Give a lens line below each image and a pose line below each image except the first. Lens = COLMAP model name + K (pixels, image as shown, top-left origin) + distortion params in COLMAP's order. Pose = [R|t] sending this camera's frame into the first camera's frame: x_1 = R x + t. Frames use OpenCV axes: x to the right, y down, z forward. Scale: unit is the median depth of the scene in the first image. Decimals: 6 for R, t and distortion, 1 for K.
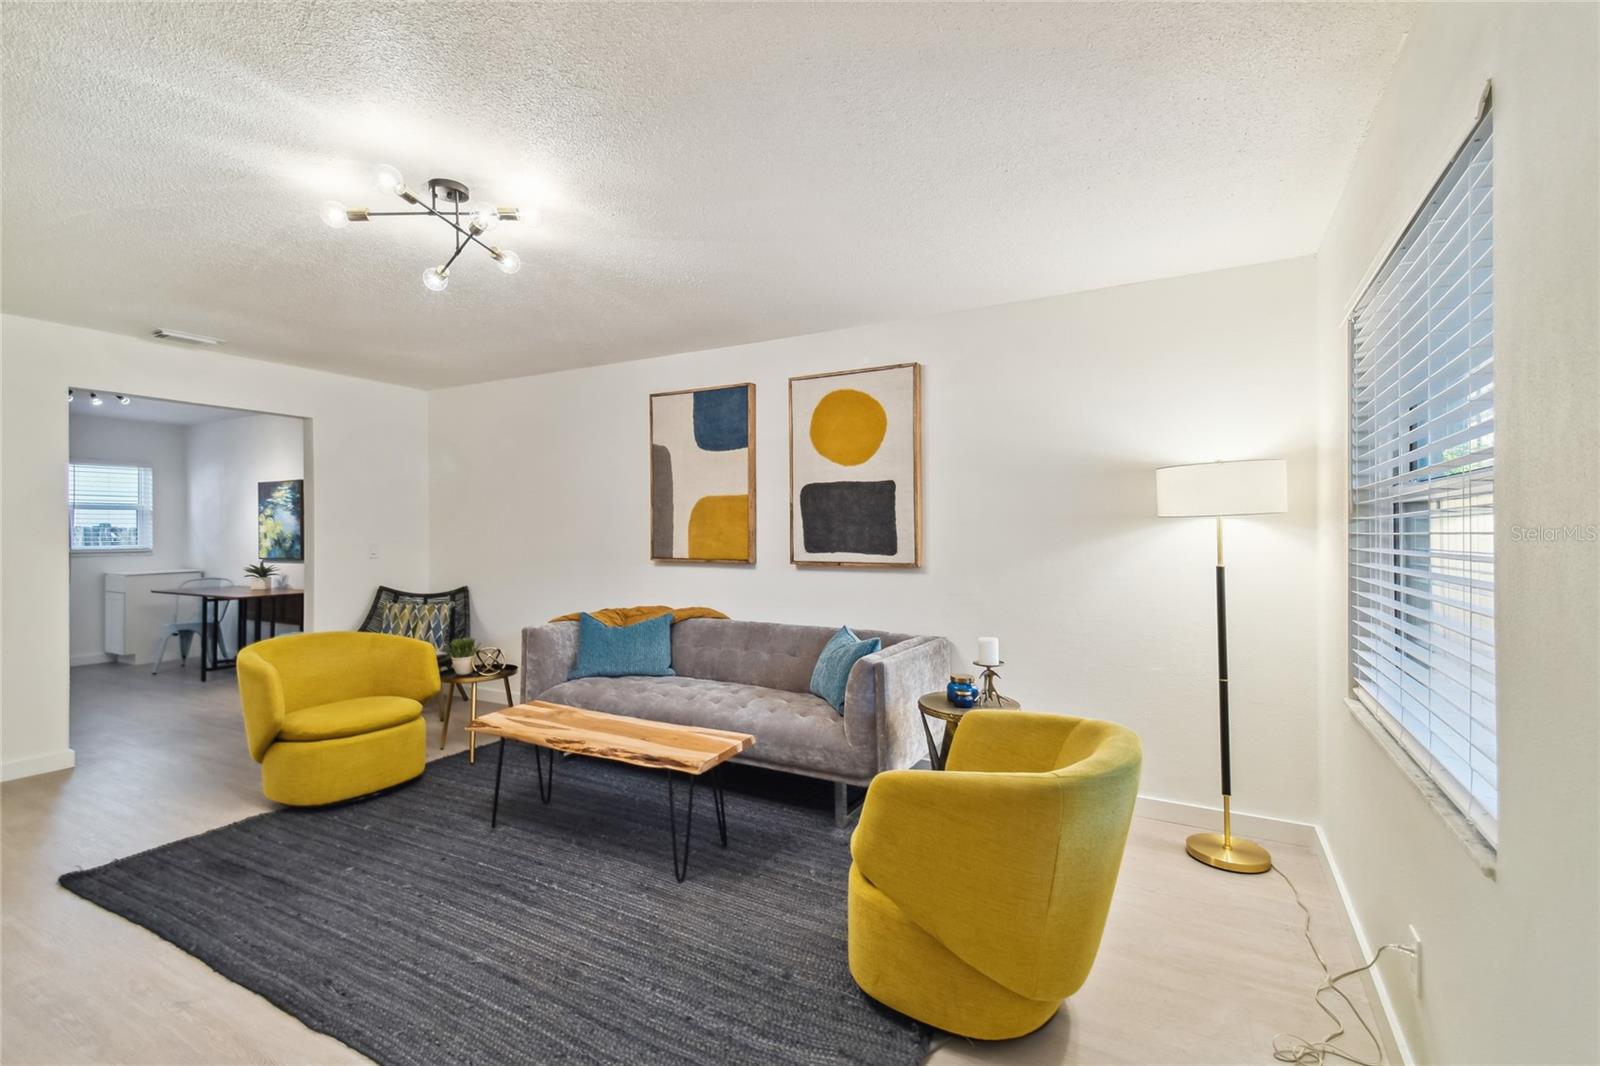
lens RADIAL K [[703.3, 0, 800.0], [0, 703.3, 533.0], [0, 0, 1]] dist [0.061112, -0.029490]
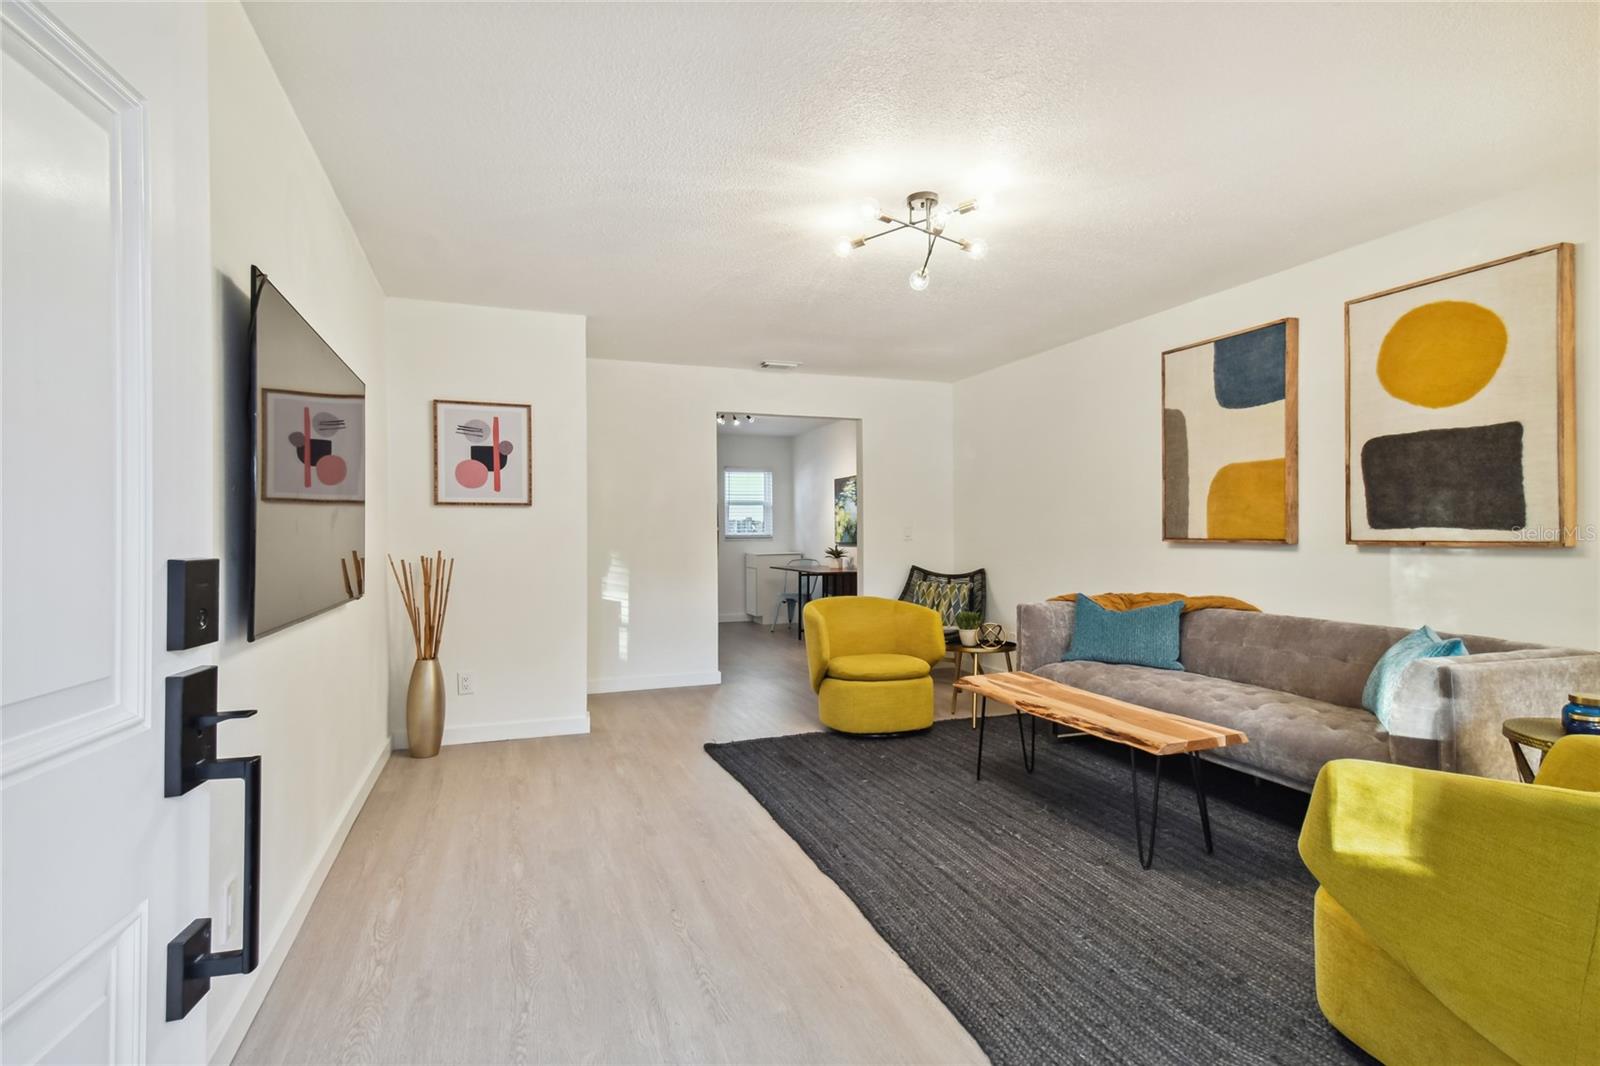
lens RADIAL K [[772.3, 0, 800.0], [0, 772.3, 533.0], [0, 0, 1]] dist [0.048000, -0.018061]
pose [[0.764430, 0.002183, -0.644703, 0.092443], [0.004533, 0.999951, 0.008761, 0.023596], [0.644691, -0.009620, 0.764383, -0.046308]]
